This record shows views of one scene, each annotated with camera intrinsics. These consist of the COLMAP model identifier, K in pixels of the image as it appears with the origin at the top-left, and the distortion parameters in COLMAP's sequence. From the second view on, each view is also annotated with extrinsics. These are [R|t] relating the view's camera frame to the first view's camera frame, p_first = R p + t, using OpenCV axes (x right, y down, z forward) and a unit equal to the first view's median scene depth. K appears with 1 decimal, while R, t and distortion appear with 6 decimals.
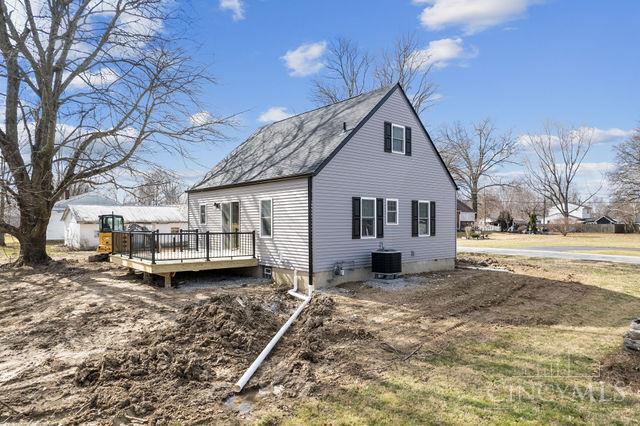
lens RADIAL K [[412.6, 0, 319.7], [0, 412.6, 218.4], [0, 0, 1]] dist [-0.048017, 0.027723]
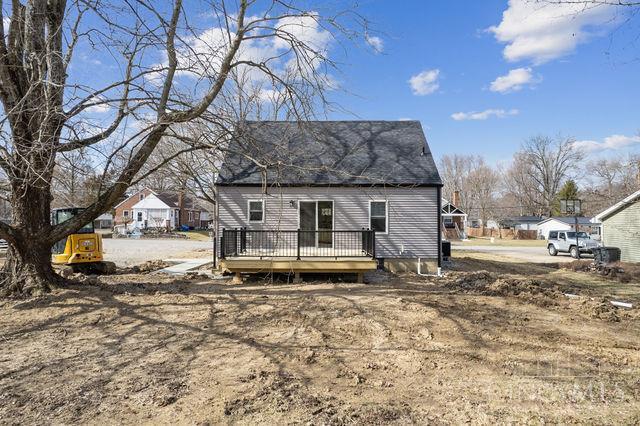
lens RADIAL K [[412.6, 0, 319.7], [0, 412.6, 218.4], [0, 0, 1]] dist [-0.048017, 0.027723]
pose [[0.673613, 0.002744, 0.739079, -1.093869], [-0.014178, 0.999857, 0.009210, -0.005171], [-0.738948, -0.016683, 0.673556, 0.326223]]
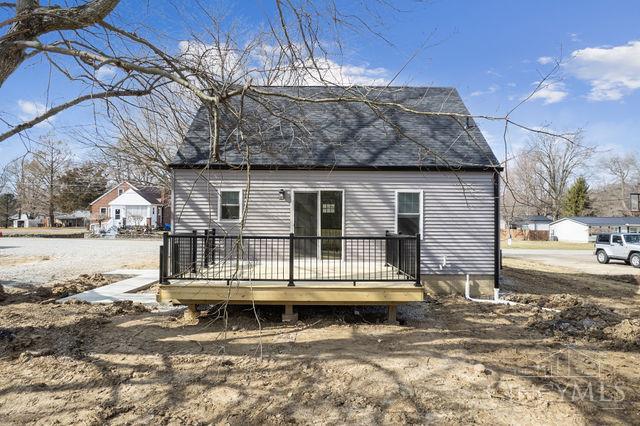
lens RADIAL K [[412.6, 0, 319.7], [0, 412.6, 218.4], [0, 0, 1]] dist [-0.048017, 0.027723]
pose [[0.665375, 0.003332, 0.746502, -0.833051], [-0.018799, 0.999748, 0.012294, -0.000240], [-0.746273, -0.022213, 0.665269, 0.585104]]
